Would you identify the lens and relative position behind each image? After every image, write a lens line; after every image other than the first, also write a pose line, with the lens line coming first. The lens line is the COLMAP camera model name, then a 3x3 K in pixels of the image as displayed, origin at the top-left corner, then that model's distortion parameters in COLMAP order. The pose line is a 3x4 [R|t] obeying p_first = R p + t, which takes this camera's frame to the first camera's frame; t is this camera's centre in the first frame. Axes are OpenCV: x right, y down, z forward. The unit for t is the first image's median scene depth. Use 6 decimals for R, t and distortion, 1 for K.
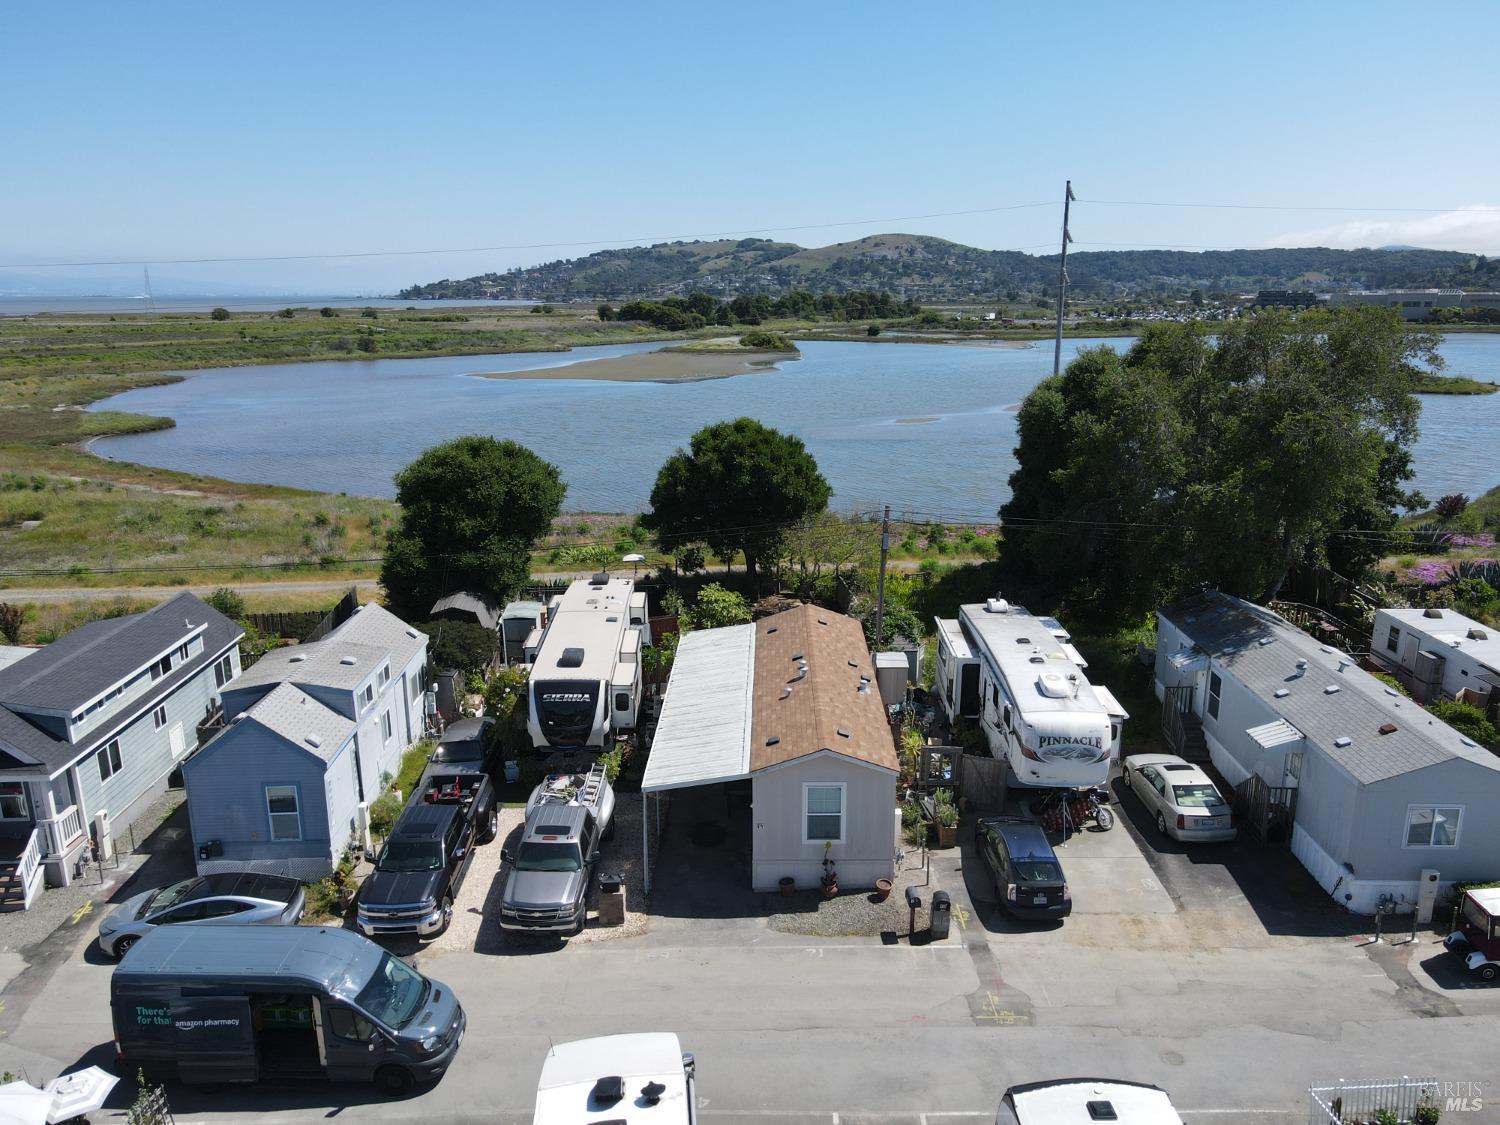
lens RADIAL K [[1101.9, 0, 750.1], [0, 1101.9, 562.3], [0, 0, 1]] dist [0.001026, 0.022154]
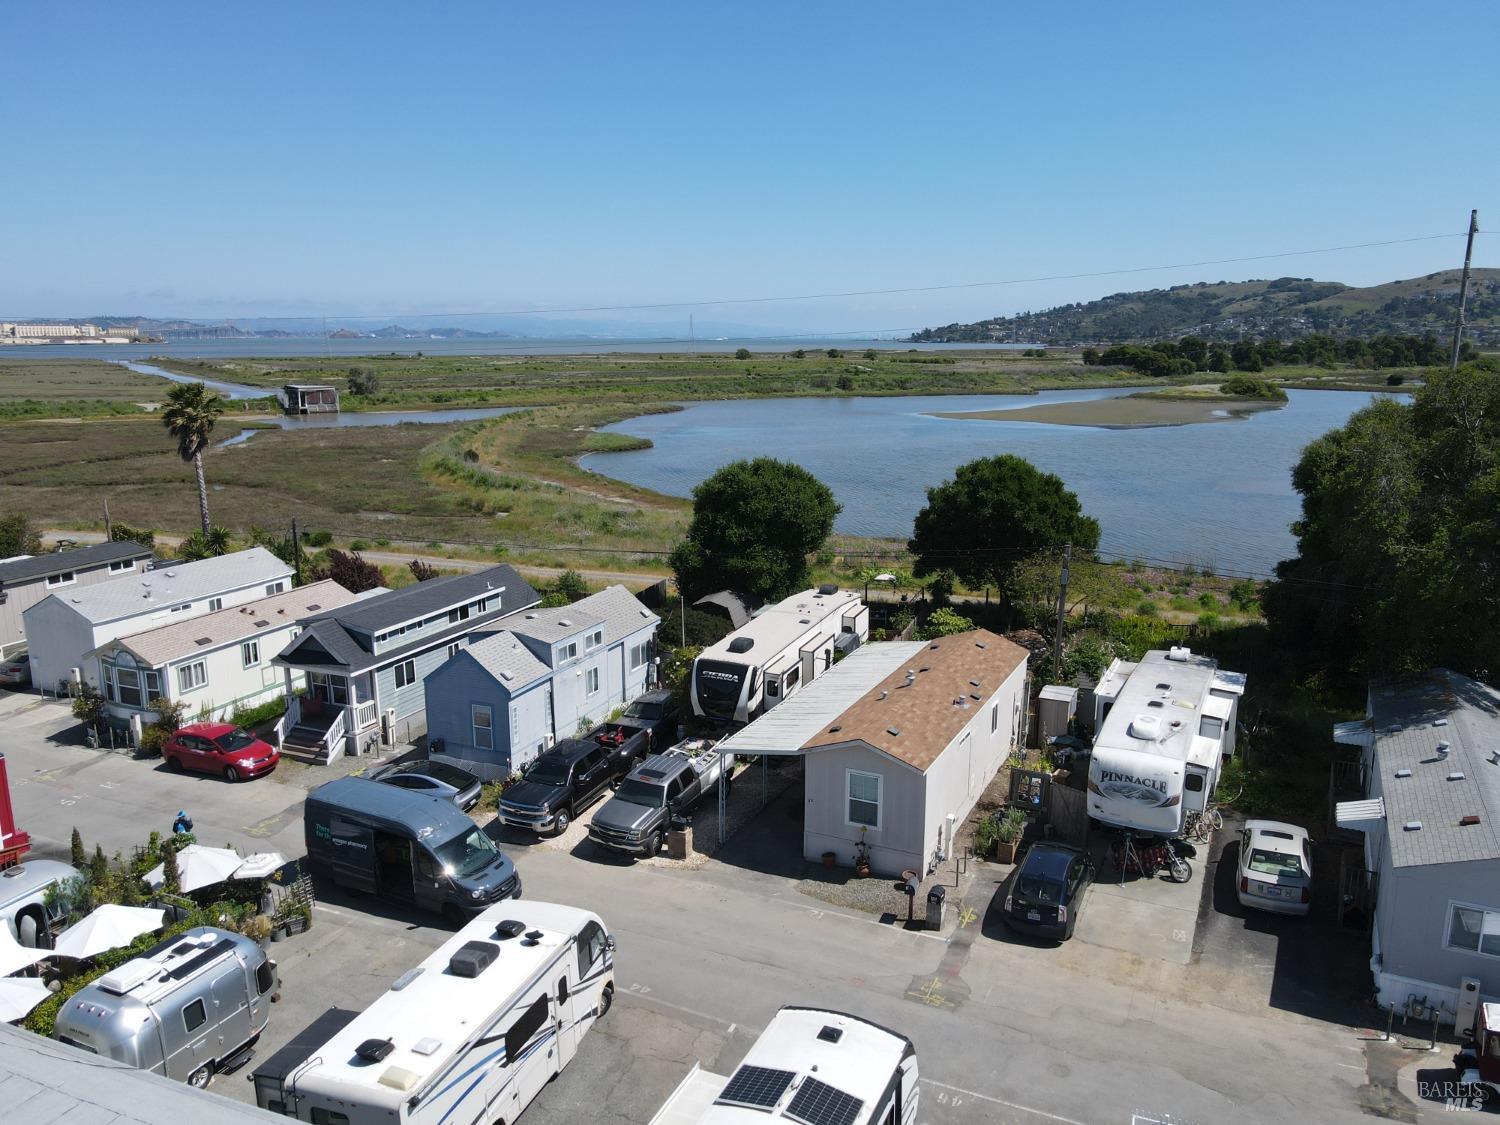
lens RADIAL K [[1101.9, 0, 752.1], [0, 1101.9, 565.8], [0, 0, 1]] dist [0.001026, 0.022154]
pose [[0.902128, 0.092376, -0.421463, 0.361919], [-0.106887, 0.994212, -0.010877, 0.015962], [0.418019, 0.054861, 0.906780, -0.056266]]
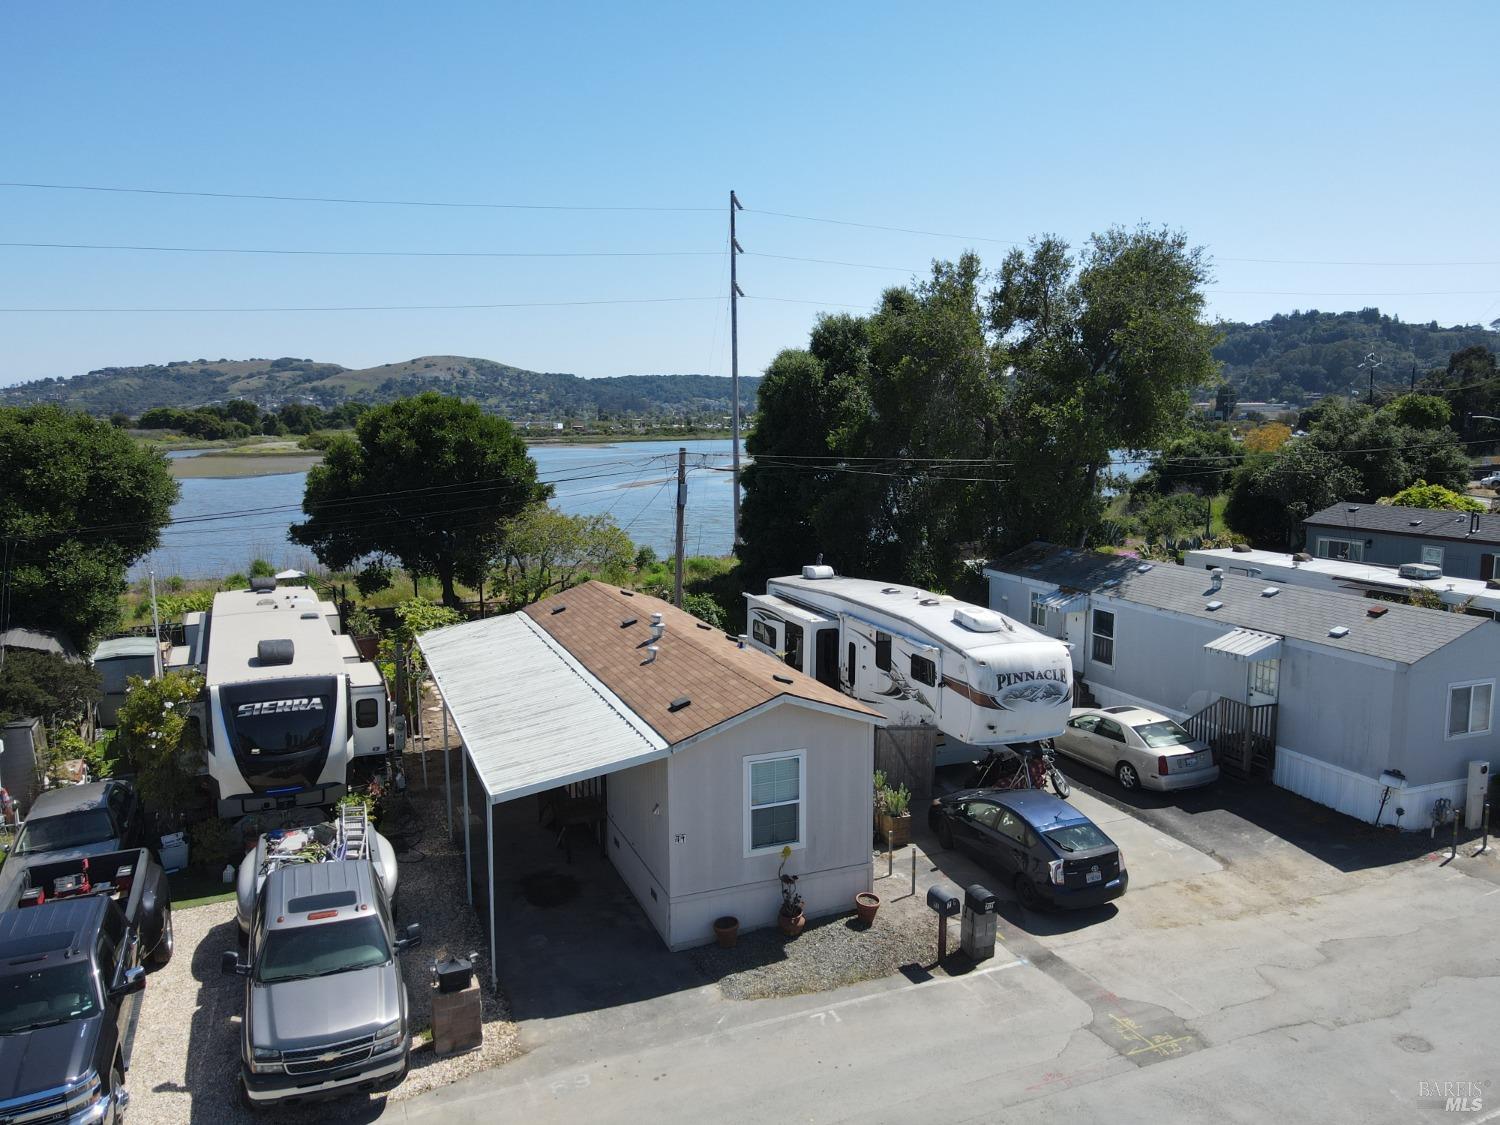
lens RADIAL K [[1101.9, 0, 748.7], [0, 1101.9, 562.1], [0, 0, 1]] dist [0.001026, 0.022154]
pose [[0.922886, -0.050286, 0.381775, -0.163440], [0.092709, 0.991290, -0.093541, 0.129707], [-0.373746, 0.121722, 0.919509, 0.350031]]
